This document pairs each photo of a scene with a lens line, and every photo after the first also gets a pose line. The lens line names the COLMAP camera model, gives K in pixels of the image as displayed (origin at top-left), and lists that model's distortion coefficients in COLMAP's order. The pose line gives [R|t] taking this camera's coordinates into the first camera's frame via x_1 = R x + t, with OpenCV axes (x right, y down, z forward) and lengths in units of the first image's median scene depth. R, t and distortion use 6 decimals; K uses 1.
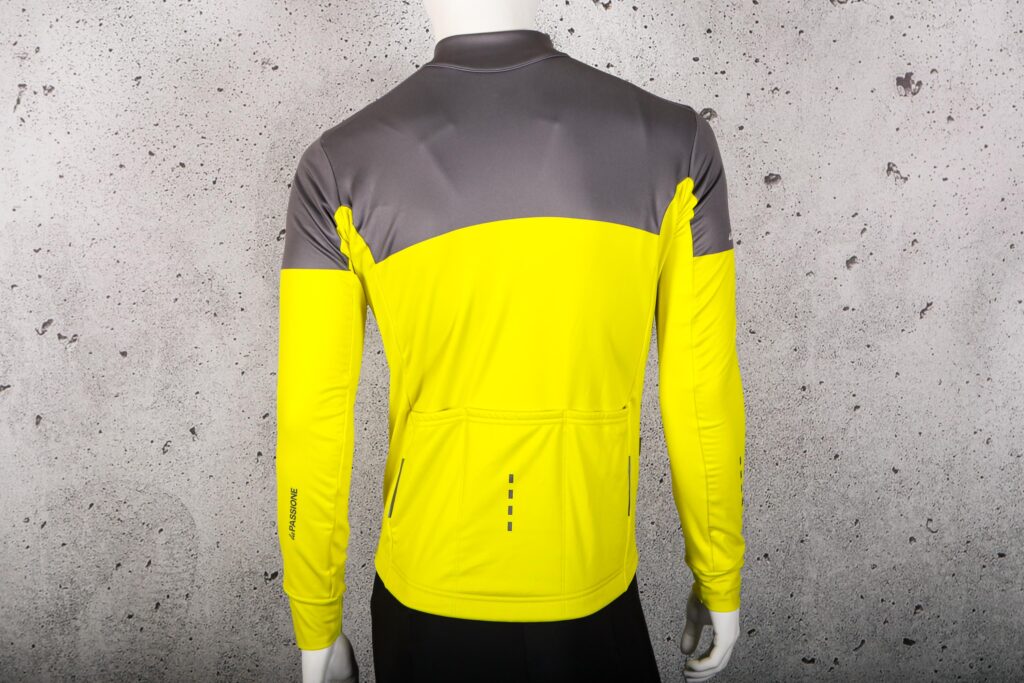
lens RADIAL K [[2185.2, 0, 515.8], [0, 2185.2, 311.8], [0, 0, 1]] dist [-0.056673, 0.000000]
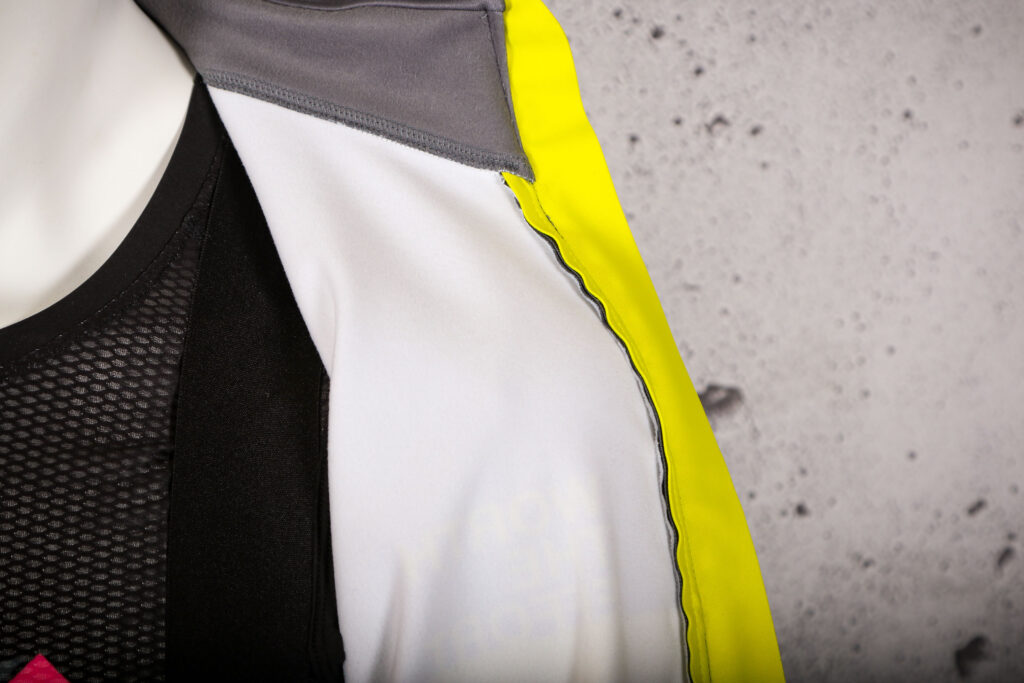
lens RADIAL K [[3097.6, 0, 517.0], [0, 3097.6, 341.0], [0, 0, 1]] dist [0.117035, 0.000000]
pose [[0.998698, -0.022289, 0.045894, 0.067393], [0.025738, 0.996778, -0.075970, -0.035712], [-0.044053, 0.077053, 0.996053, 0.545658]]
